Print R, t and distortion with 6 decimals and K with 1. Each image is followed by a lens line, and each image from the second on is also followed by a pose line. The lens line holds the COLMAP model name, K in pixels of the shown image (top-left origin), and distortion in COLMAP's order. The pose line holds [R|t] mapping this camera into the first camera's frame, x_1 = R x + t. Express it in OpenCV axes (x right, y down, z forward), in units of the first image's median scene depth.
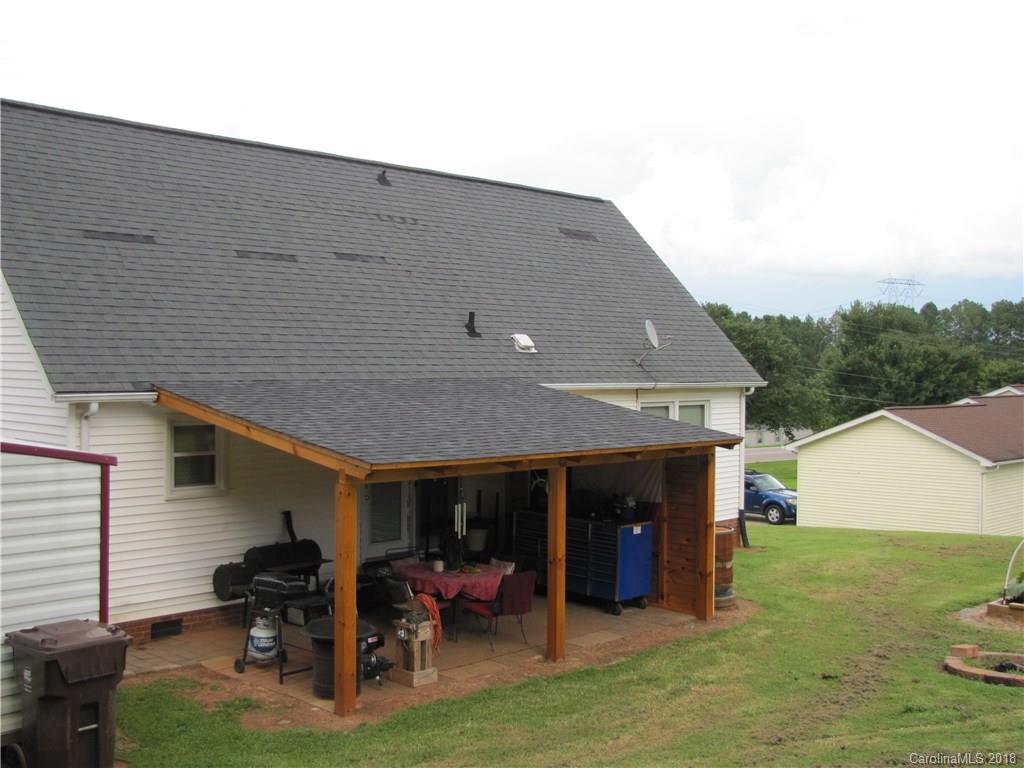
lens RADIAL K [[1126.4, 0, 511.6], [0, 1126.4, 378.6], [0, 0, 1]] dist [-0.049063, 0.000000]
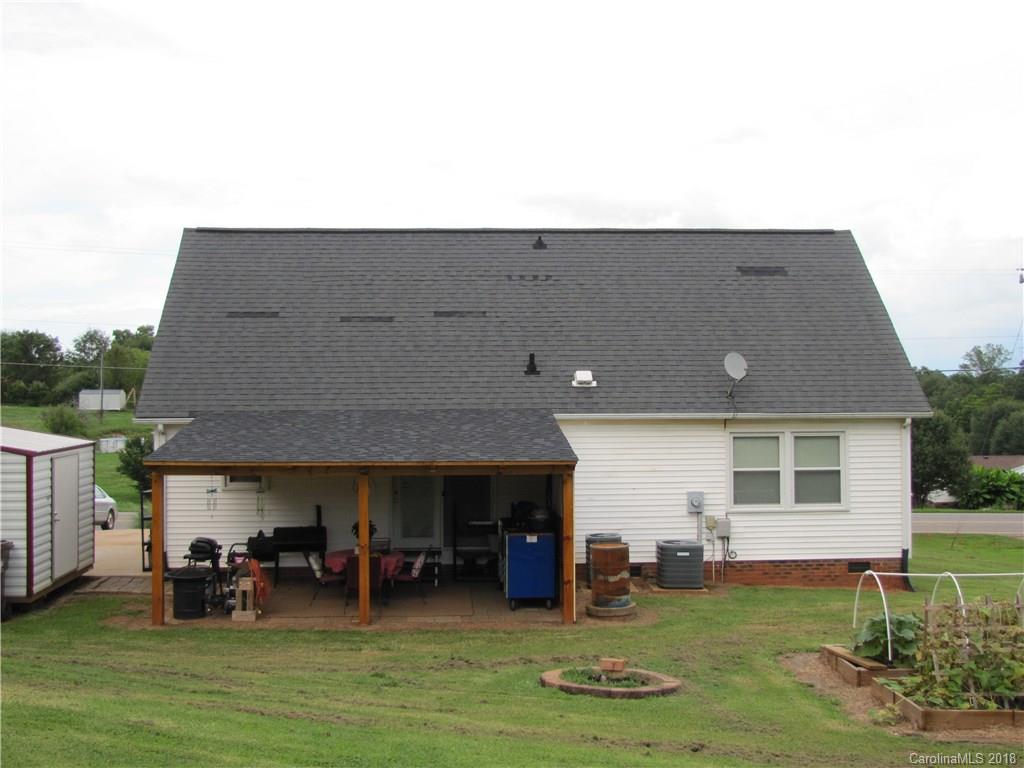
lens RADIAL K [[1126.4, 0, 510.0], [0, 1126.4, 384.0], [0, 0, 1]] dist [-0.049063, 0.000000]
pose [[0.738554, -0.021817, -0.673841, 0.766430], [0.000791, 0.999504, -0.031494, 0.010589], [0.674194, 0.022727, 0.738205, 0.113201]]
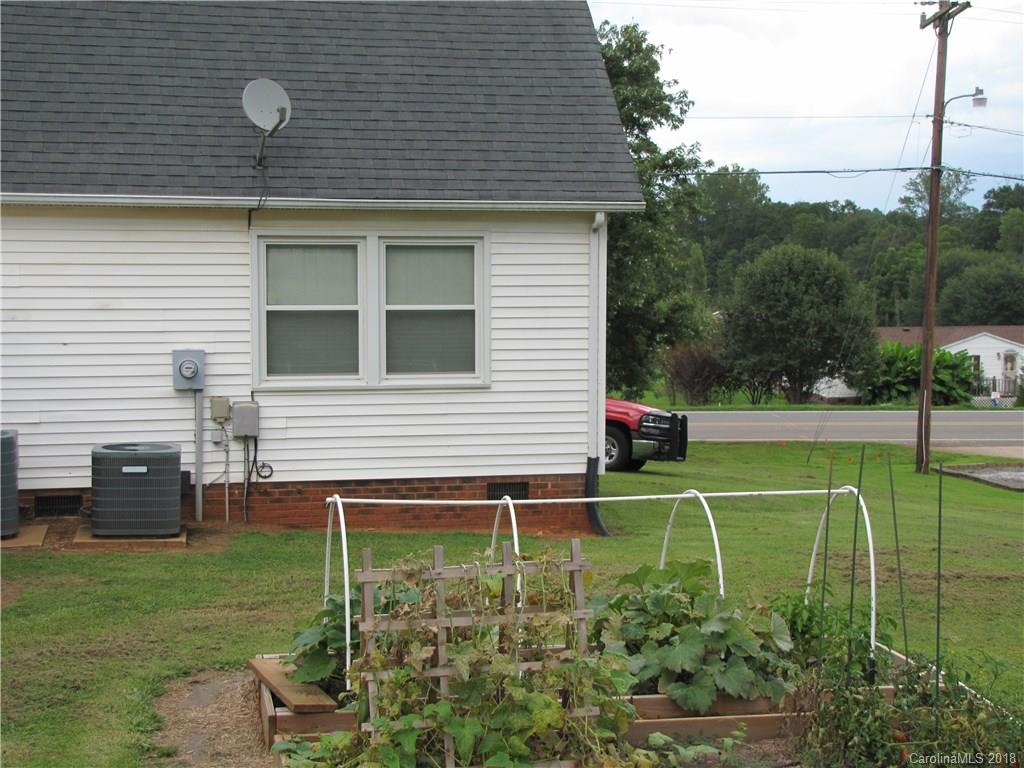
lens RADIAL K [[1751.3, 0, 511.9], [0, 1751.3, 390.1], [0, 0, 1]] dist [0.084745, 0.000000]
pose [[0.842781, 0.039337, -0.536817, 0.770320], [-0.004855, 0.997841, 0.065498, 0.045473], [0.538234, -0.052594, 0.841153, 0.414789]]
